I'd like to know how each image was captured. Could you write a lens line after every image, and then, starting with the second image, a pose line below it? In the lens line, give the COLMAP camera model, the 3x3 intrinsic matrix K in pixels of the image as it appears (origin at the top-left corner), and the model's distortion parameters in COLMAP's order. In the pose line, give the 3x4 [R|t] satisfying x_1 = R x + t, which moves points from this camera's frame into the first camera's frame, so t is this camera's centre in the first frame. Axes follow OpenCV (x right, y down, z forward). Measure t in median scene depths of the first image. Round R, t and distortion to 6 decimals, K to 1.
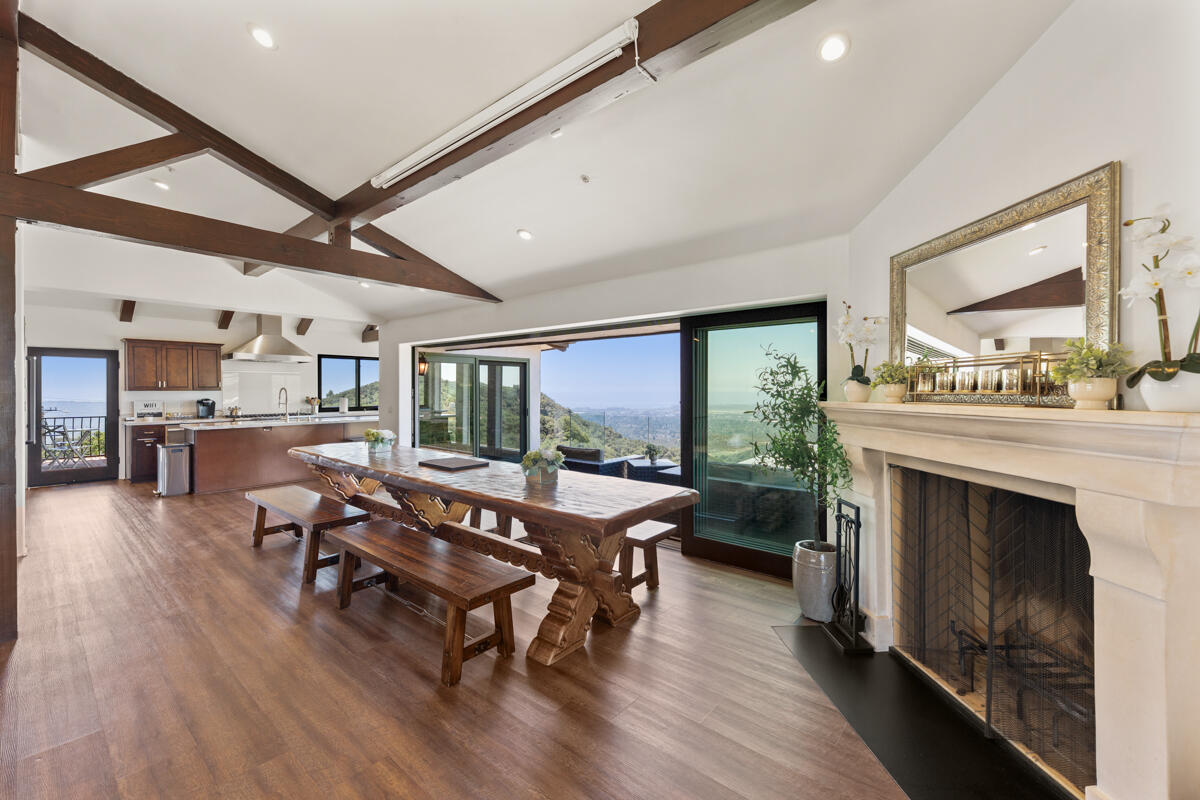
lens RADIAL K [[485.4, 0, 603.3], [0, 485.4, 394.6], [0, 0, 1]] dist [-0.000431, 0.000097]
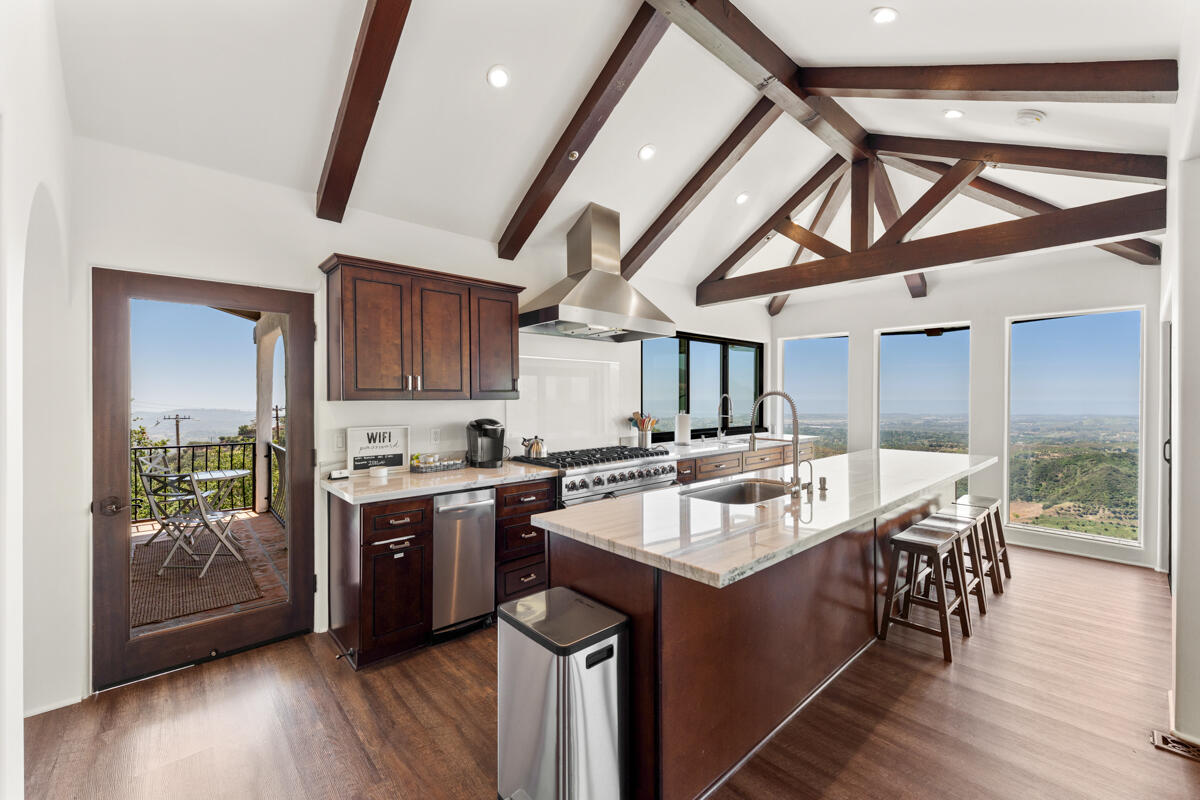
lens RADIAL K [[485.4, 0, 596.4], [0, 485.4, 400.1], [0, 0, 1]] dist [-0.000431, 0.000097]
pose [[0.988973, -0.000275, -0.148096, -0.710352], [-0.000147, 0.999996, -0.002837, -0.006971], [0.148096, 0.002828, 0.988969, 0.644699]]
